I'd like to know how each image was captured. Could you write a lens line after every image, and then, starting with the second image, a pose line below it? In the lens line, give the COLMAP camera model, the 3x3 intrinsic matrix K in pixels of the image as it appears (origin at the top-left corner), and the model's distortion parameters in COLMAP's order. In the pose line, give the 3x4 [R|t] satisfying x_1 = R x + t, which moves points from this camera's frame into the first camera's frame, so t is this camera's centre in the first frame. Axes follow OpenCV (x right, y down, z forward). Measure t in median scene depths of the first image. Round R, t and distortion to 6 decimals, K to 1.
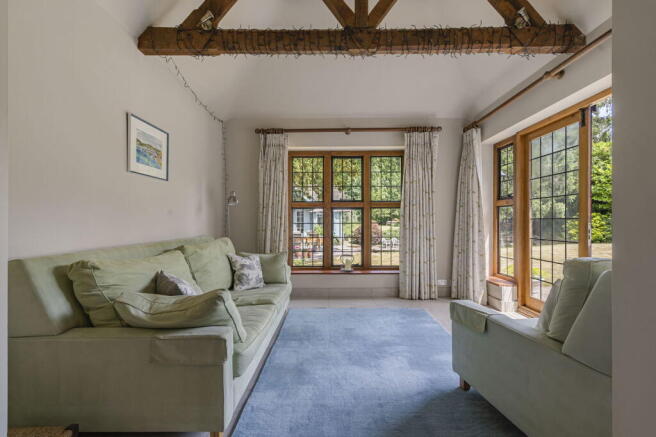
lens RADIAL K [[300.3, 0, 328.0], [0, 300.3, 218.5], [0, 0, 1]] dist [-0.000674, -0.000053]
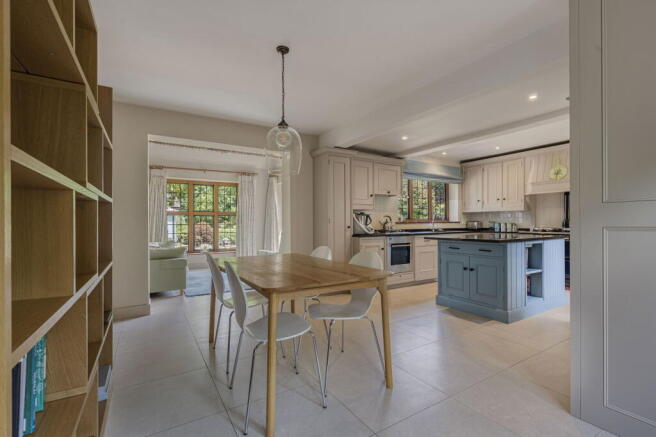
lens RADIAL K [[300.3, 0, 328.0], [0, 300.3, 218.5], [0, 0, 1]] dist [-0.000674, -0.000053]
pose [[0.846750, 0.000176, 0.531991, -0.255946], [0.003182, 0.999980, -0.005396, -0.007140], [-0.531982, 0.006261, 0.846733, -0.834986]]
